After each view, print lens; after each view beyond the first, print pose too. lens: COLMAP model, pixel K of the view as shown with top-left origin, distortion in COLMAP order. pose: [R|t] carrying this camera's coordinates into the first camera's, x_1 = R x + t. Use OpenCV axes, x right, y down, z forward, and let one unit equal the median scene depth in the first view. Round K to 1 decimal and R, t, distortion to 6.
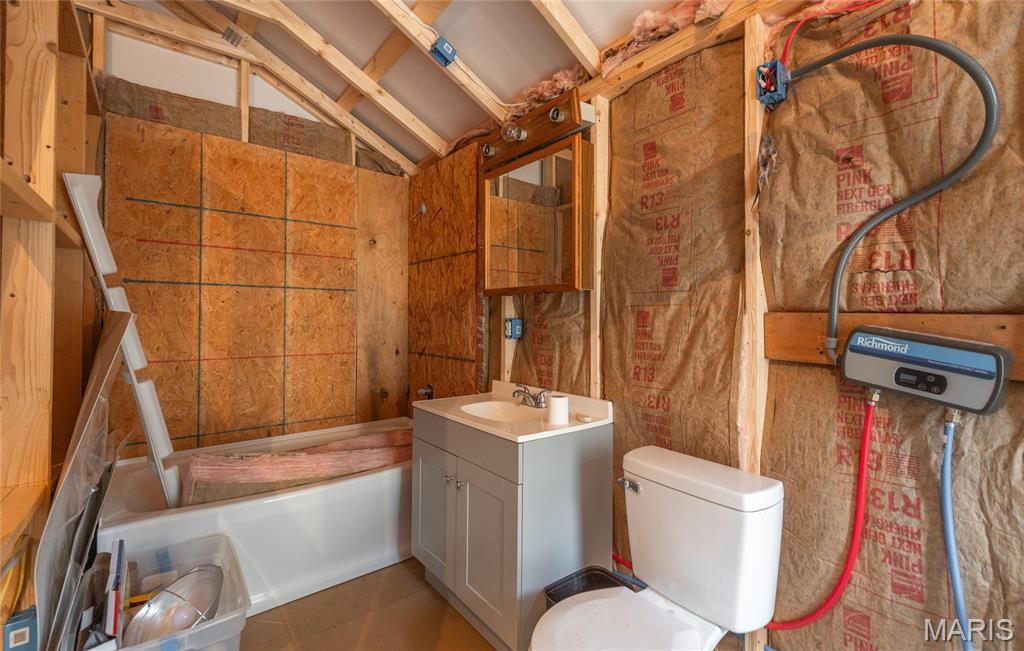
lens RADIAL K [[446.2, 0, 509.3], [0, 446.2, 310.5], [0, 0, 1]] dist [0.004232, 0.000326]
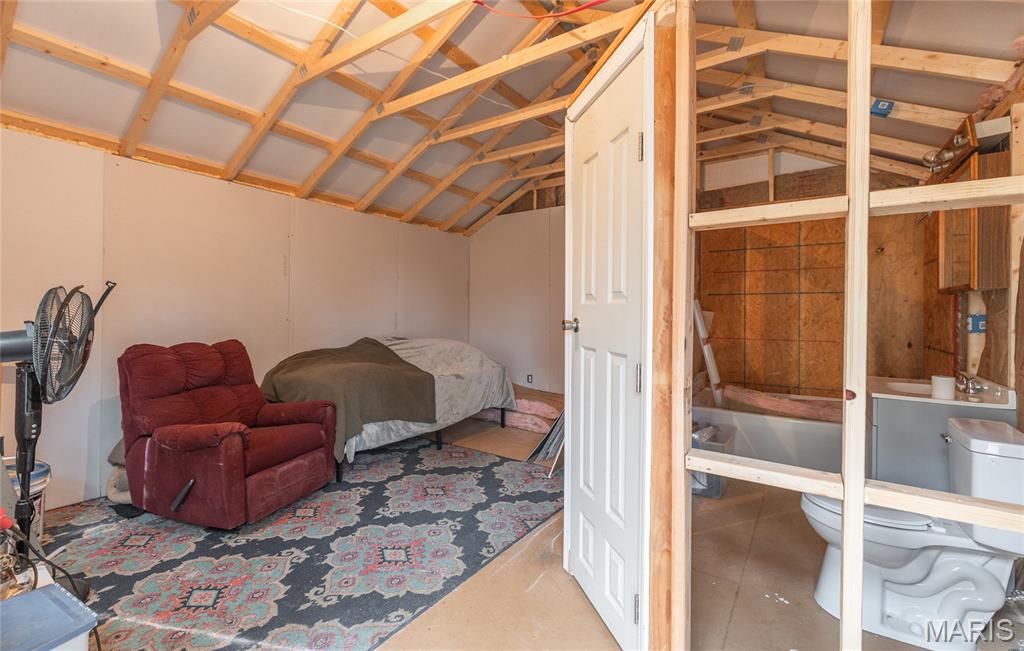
lens RADIAL K [[446.2, 0, 511.7], [0, 446.2, 318.7], [0, 0, 1]] dist [0.004232, 0.000326]
pose [[0.307064, 0.009046, -0.951646, 0.591174], [0.013115, 0.999820, 0.013735, -0.000784], [0.951599, -0.016699, 0.306890, -0.330568]]
